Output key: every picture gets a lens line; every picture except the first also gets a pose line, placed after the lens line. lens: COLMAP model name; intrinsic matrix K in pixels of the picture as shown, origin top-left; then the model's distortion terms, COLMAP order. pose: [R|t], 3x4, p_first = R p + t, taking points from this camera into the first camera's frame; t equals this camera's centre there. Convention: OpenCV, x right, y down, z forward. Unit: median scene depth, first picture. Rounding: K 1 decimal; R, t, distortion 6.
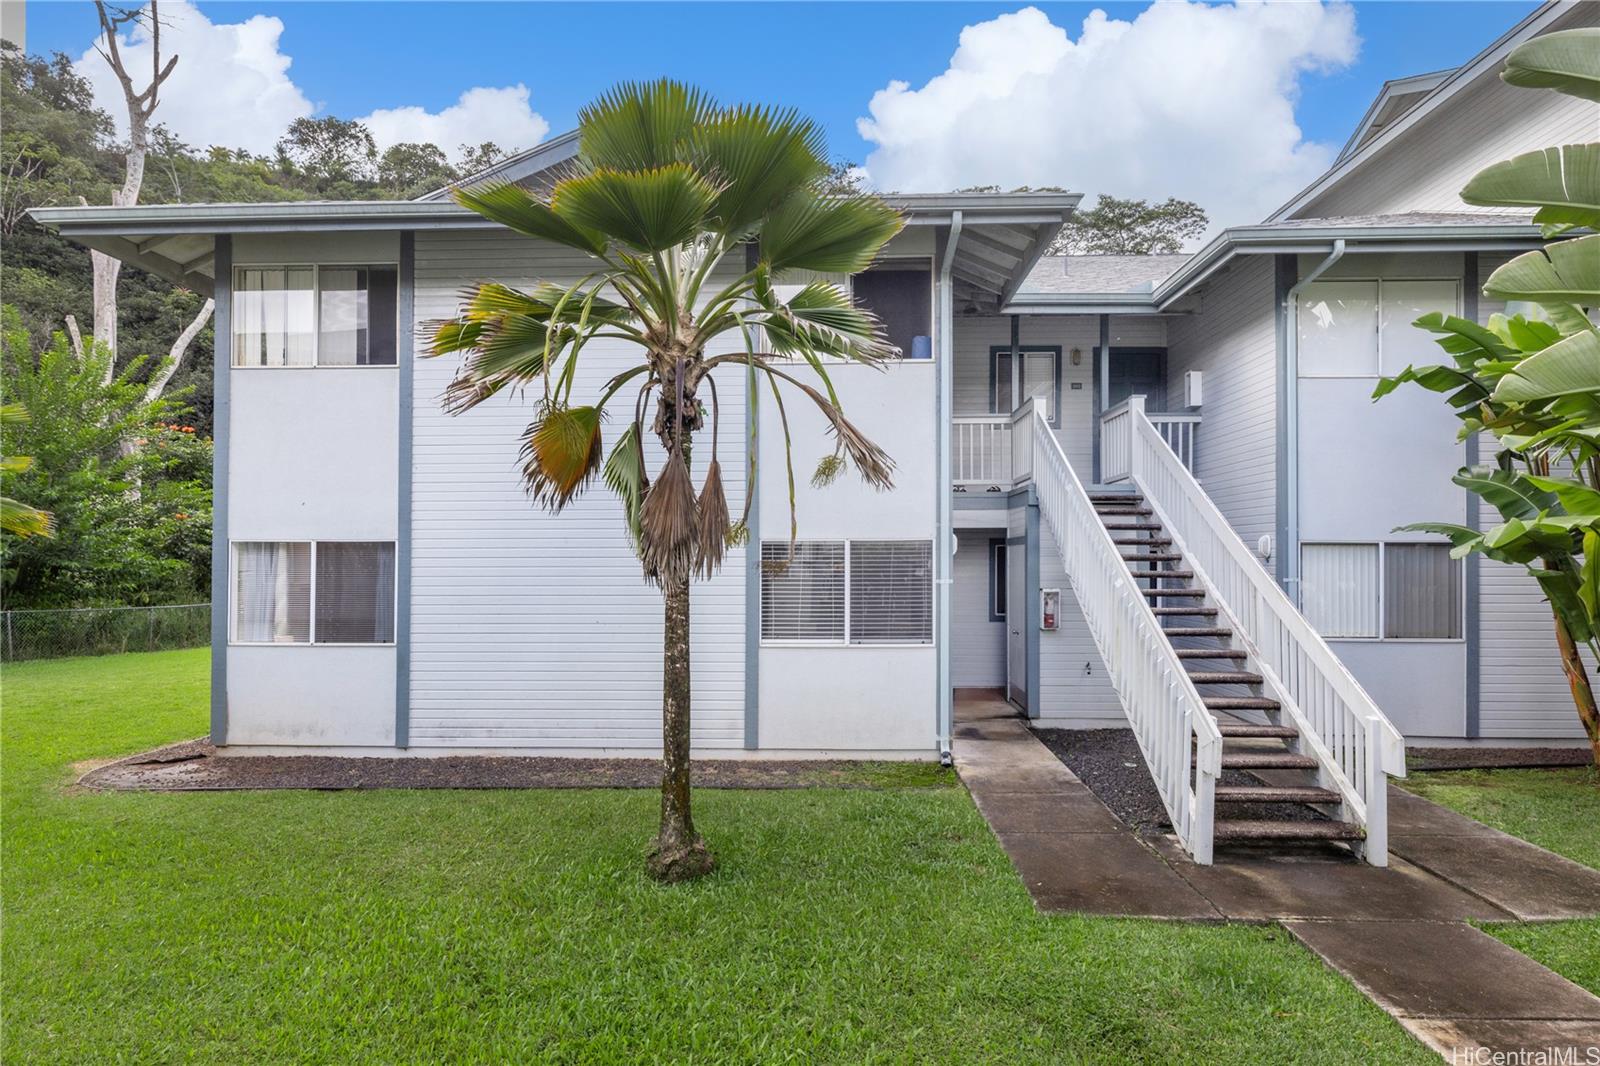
lens RADIAL K [[896.5, 0, 800.4], [0, 896.5, 550.3], [0, 0, 1]] dist [-0.000324, -0.000008]
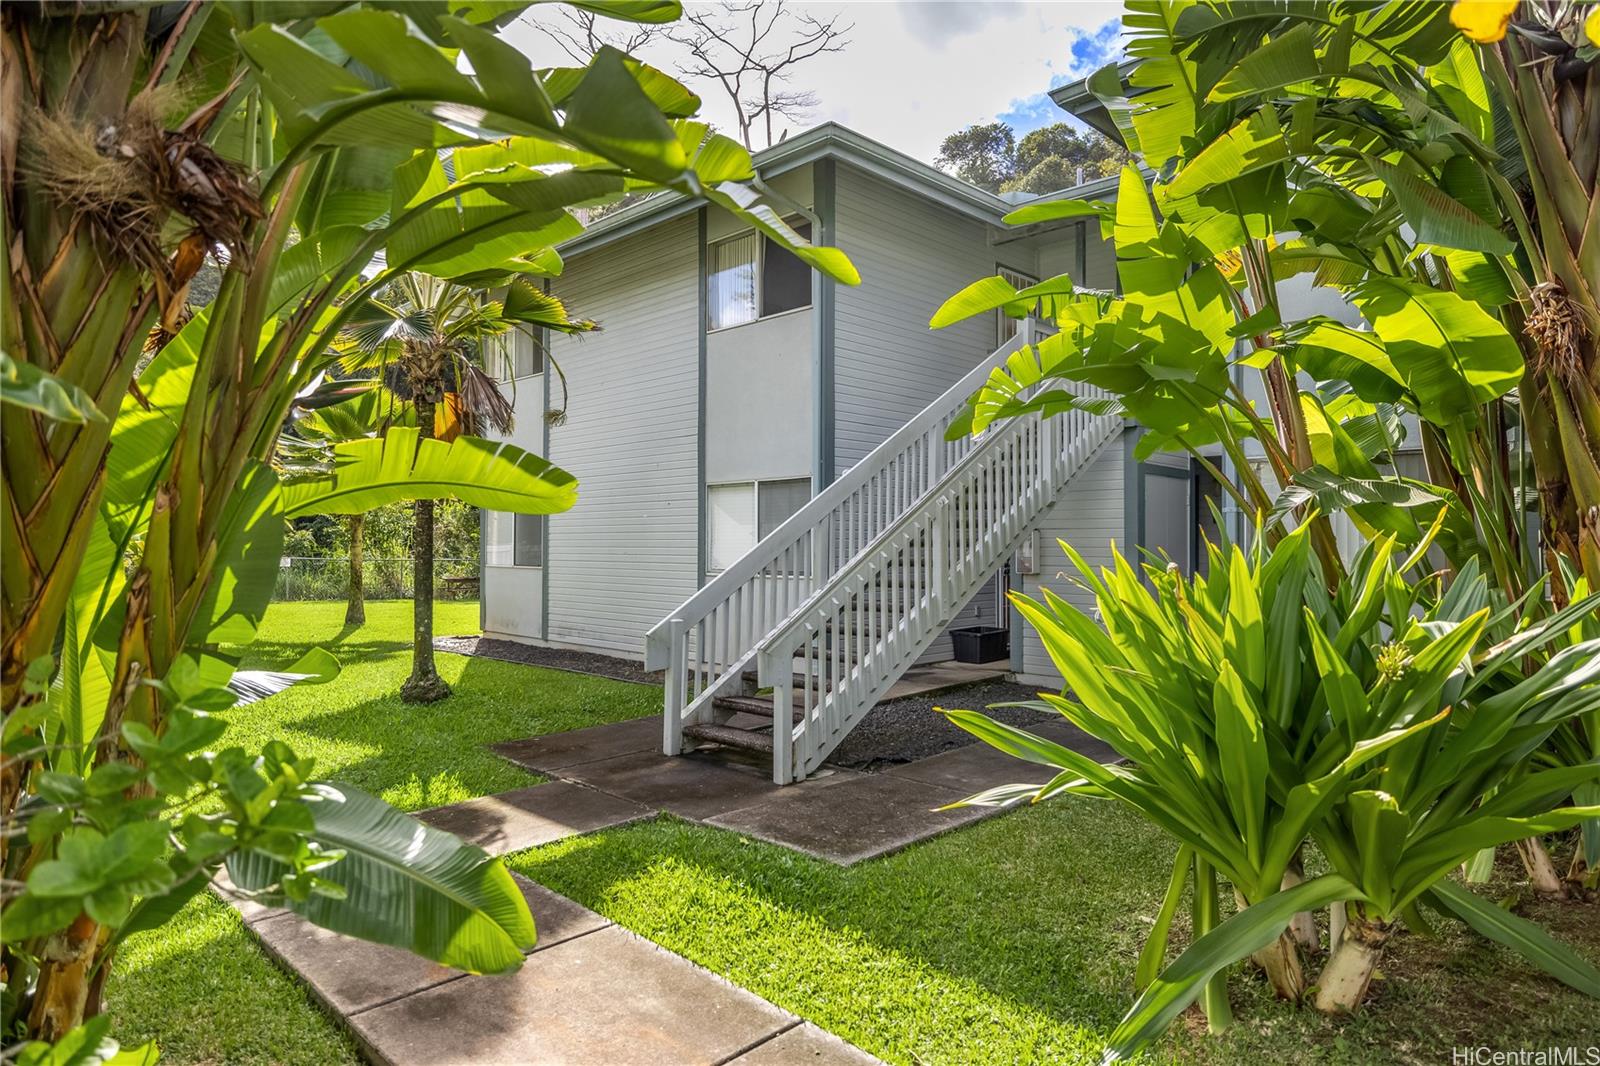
lens RADIAL K [[946.1, 0, 800.0], [0, 946.1, 533.0], [0, 0, 1]] dist [-0.000203, -0.000015]
pose [[0.731719, -0.005263, -0.681586, 0.883047], [0.006457, 0.999979, -0.000789, 0.053629], [0.681576, -0.003824, 0.731737, 0.174461]]
